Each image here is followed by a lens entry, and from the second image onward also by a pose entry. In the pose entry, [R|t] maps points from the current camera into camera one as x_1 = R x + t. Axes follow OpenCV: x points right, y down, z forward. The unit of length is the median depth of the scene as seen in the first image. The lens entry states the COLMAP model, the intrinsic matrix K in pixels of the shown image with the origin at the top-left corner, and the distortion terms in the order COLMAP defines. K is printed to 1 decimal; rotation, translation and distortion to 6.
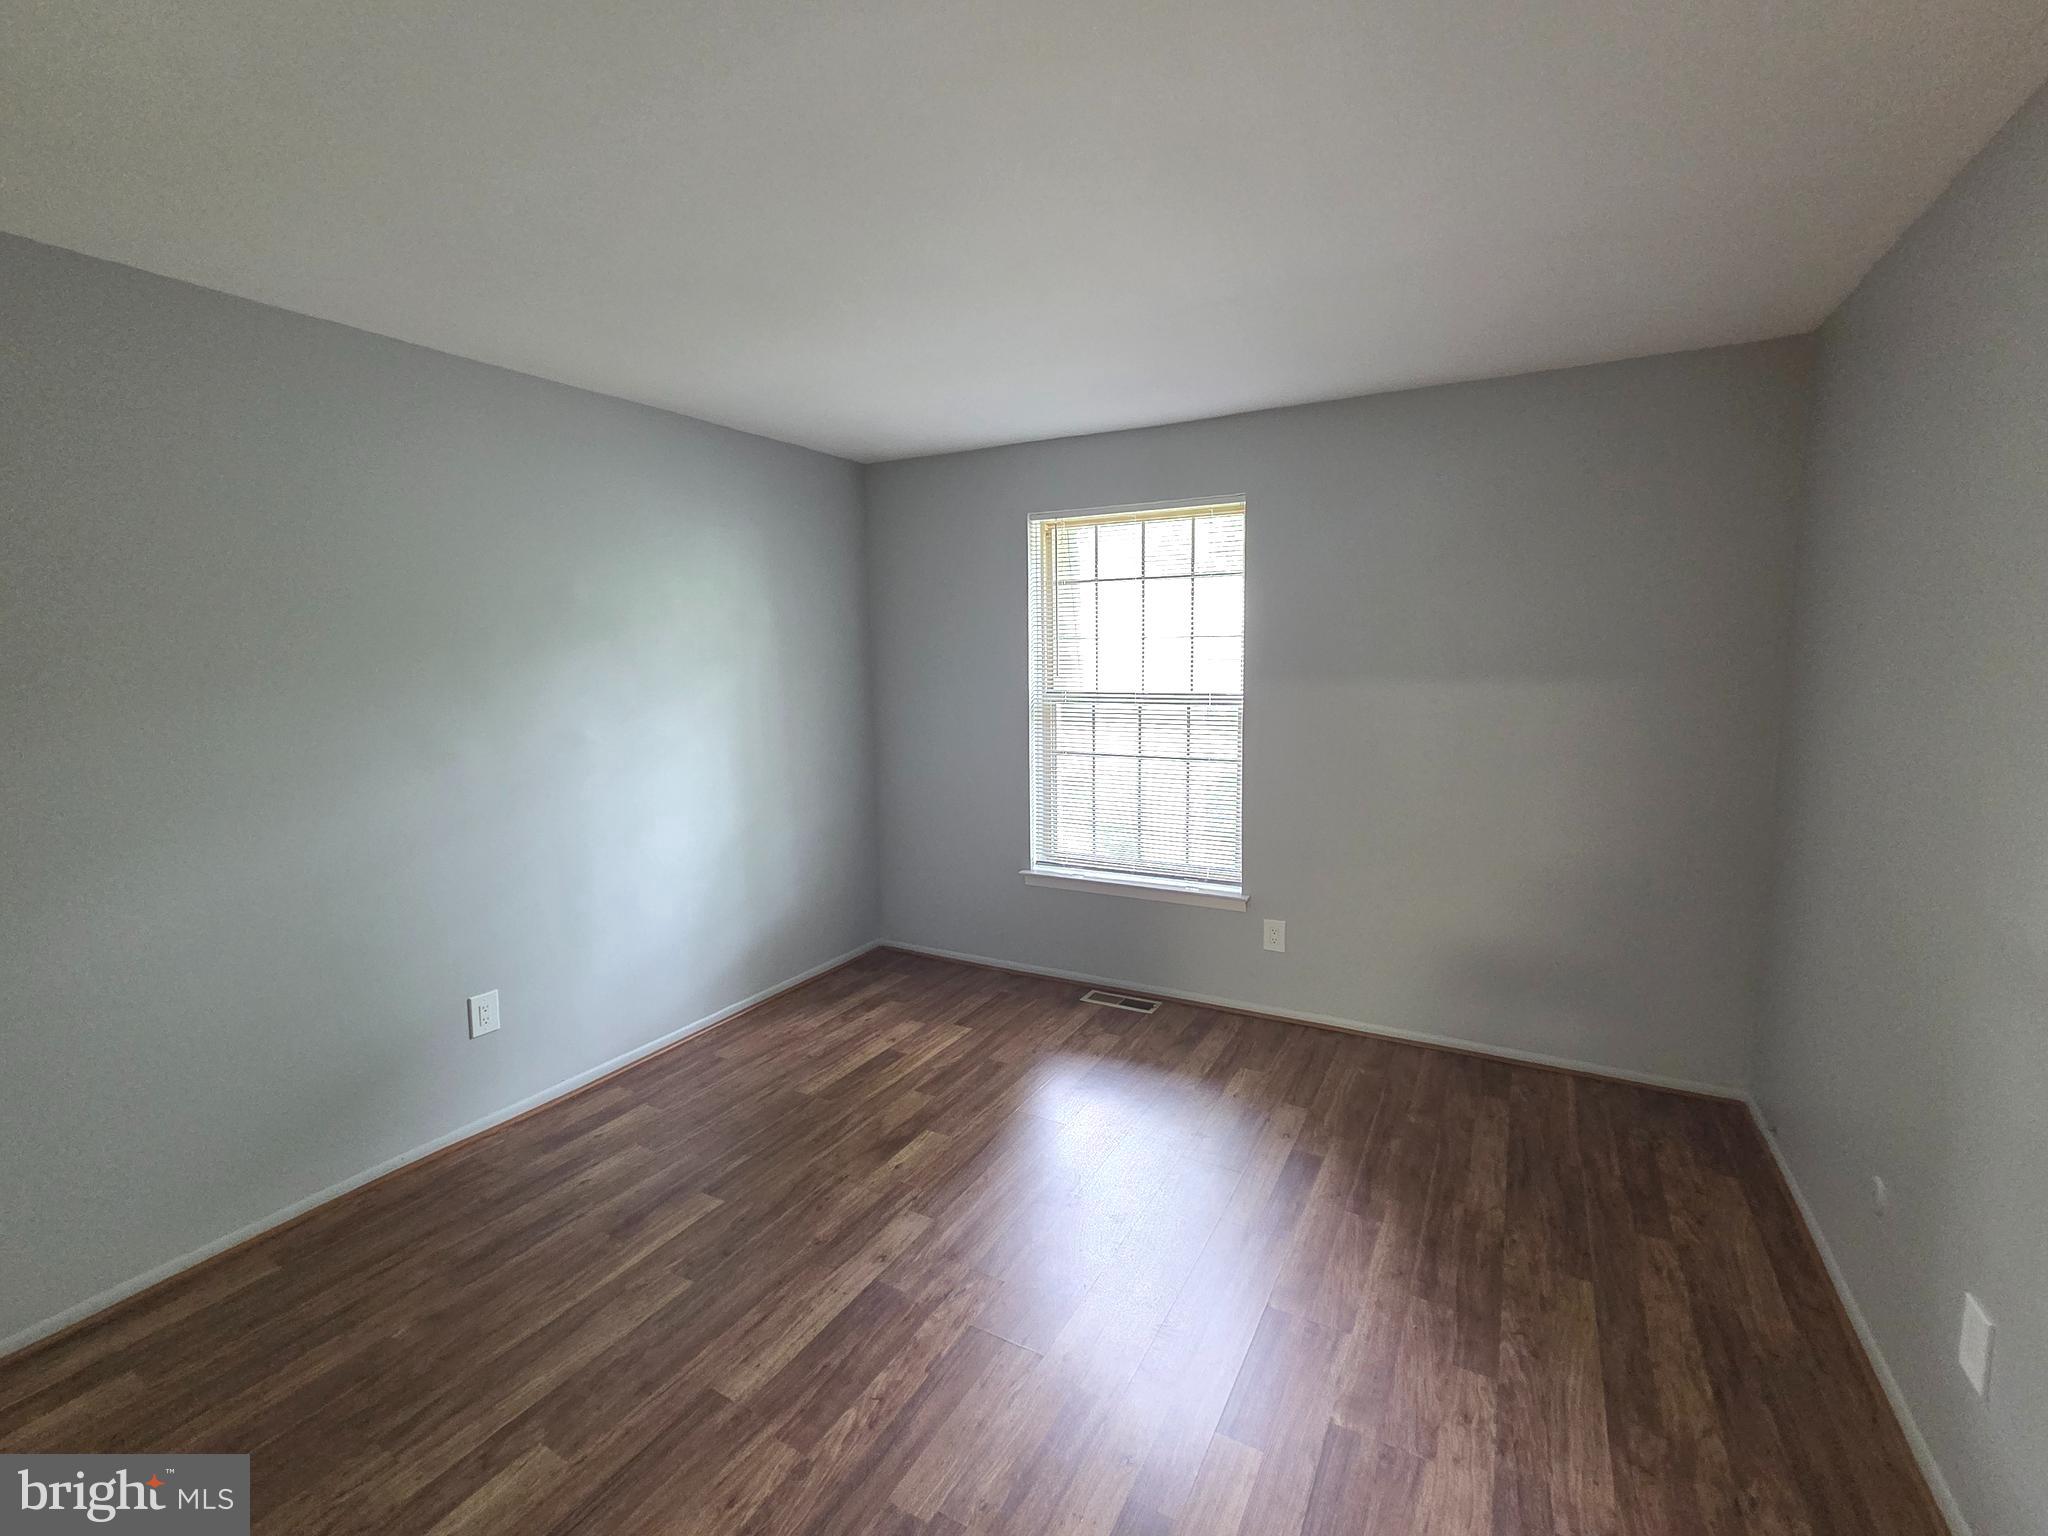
lens RADIAL K [[850.4, 0, 1010.5], [0, 850.4, 759.3], [0, 0, 1]] dist [0.003086, -0.000079]
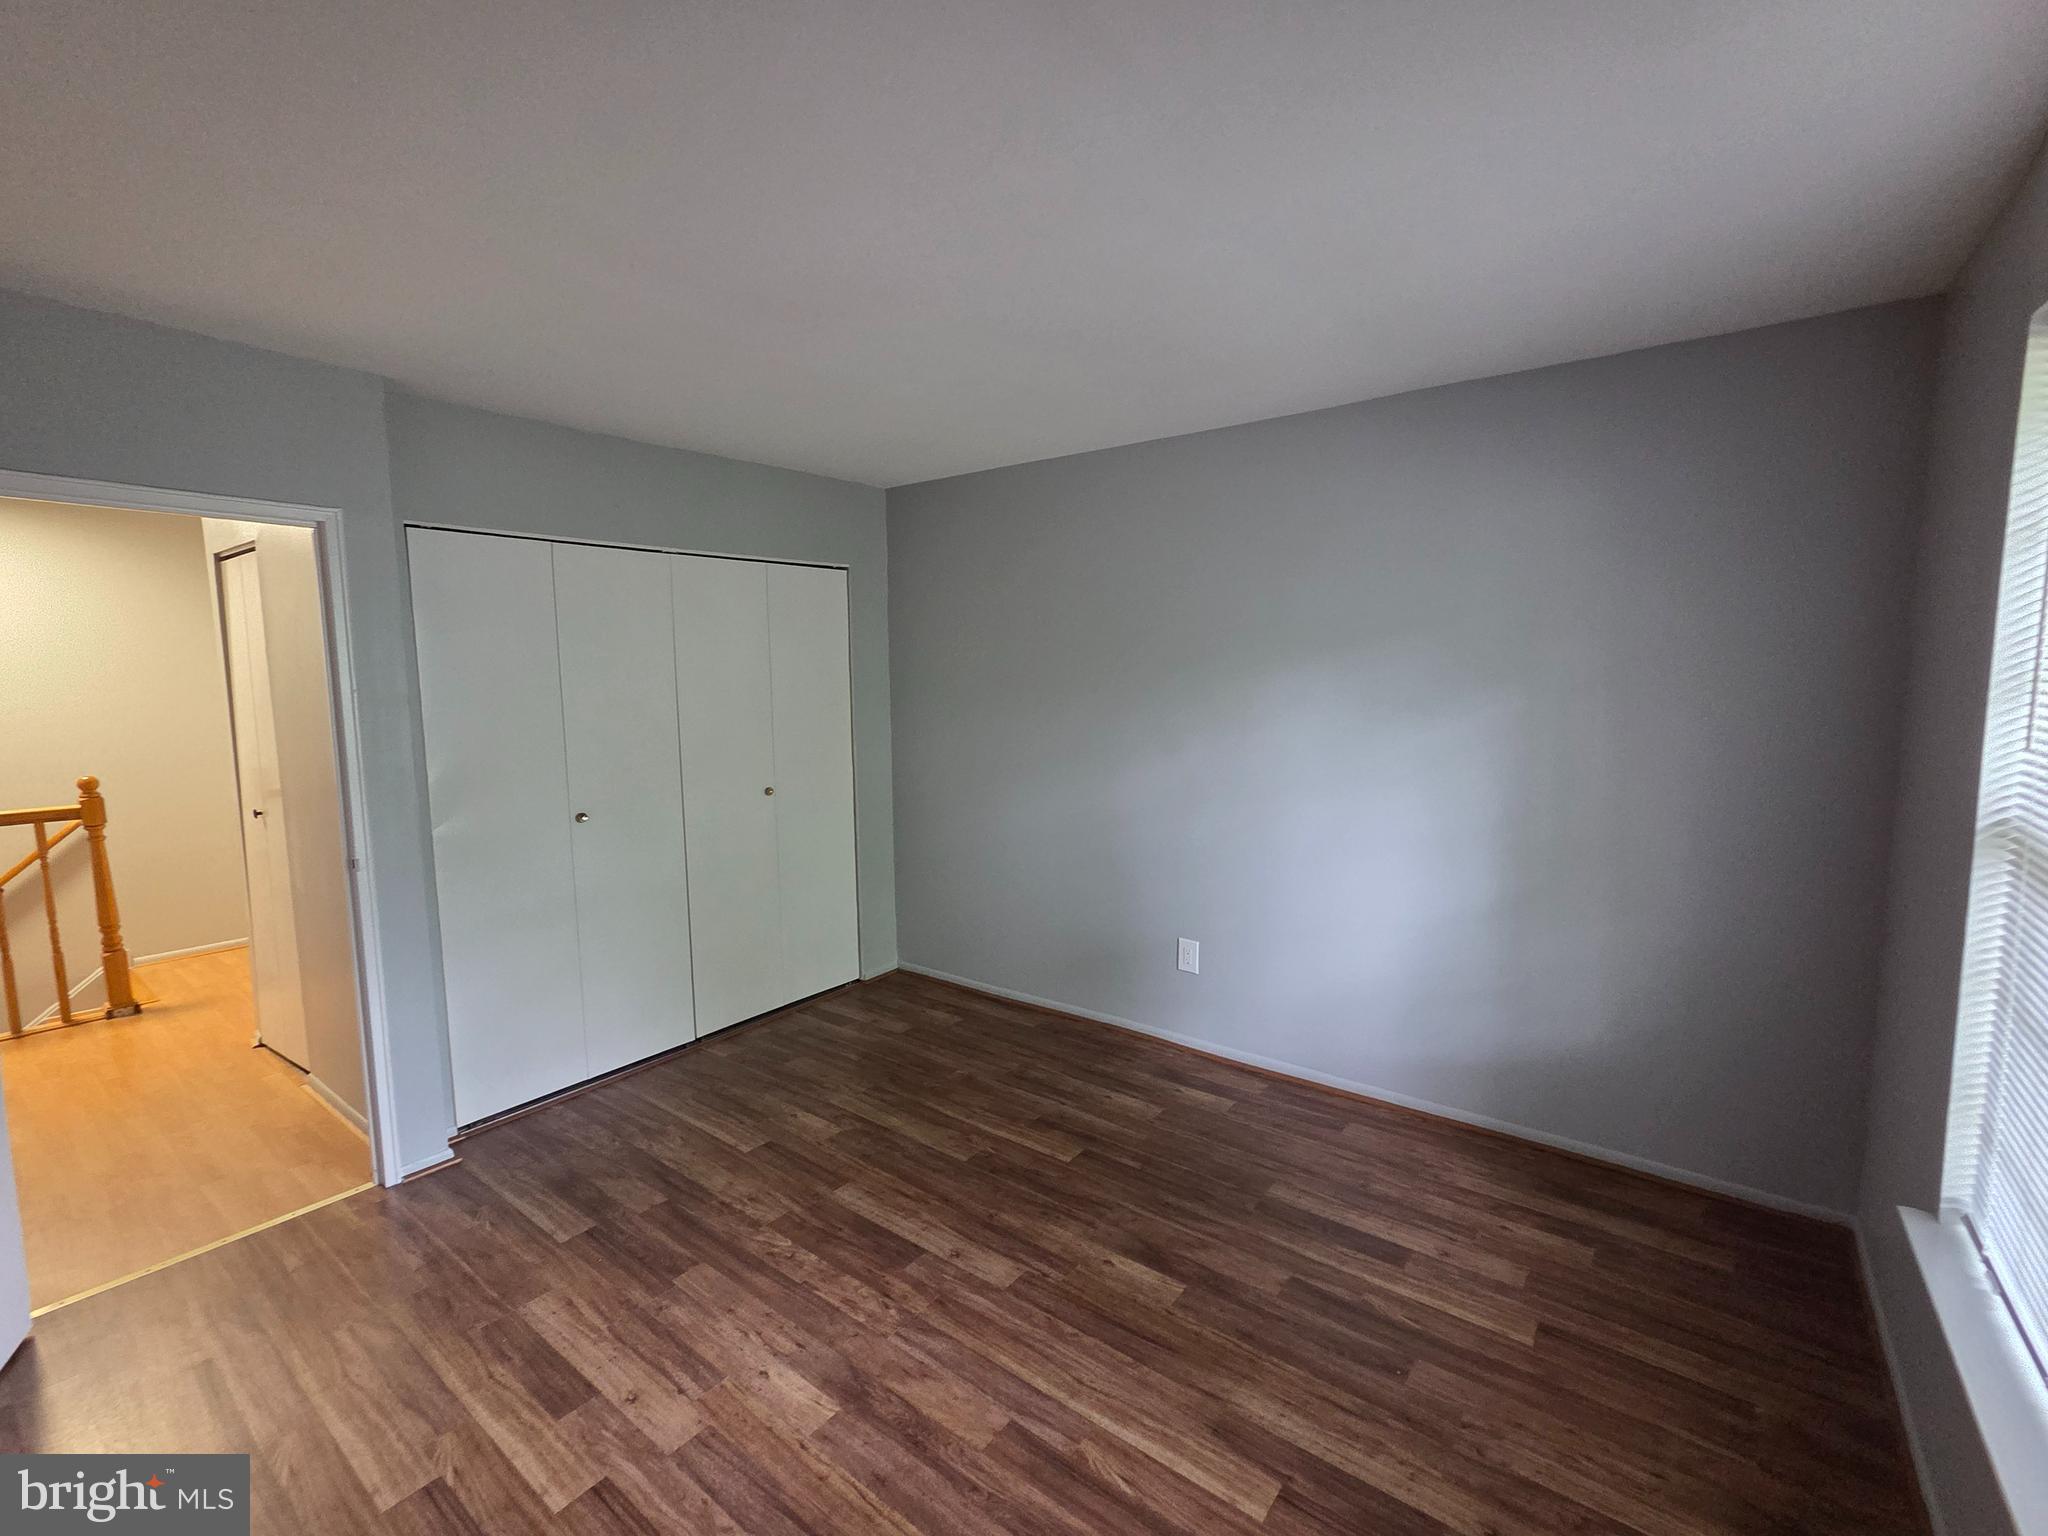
lens RADIAL K [[850.4, 0, 1010.5], [0, 850.4, 759.3], [0, 0, 1]] dist [0.003086, -0.000079]
pose [[-0.085897, 0.124916, -0.988442, 0.657144], [-0.116846, 0.983999, 0.134509, -0.130206], [0.989428, 0.127049, -0.069927, 0.876233]]
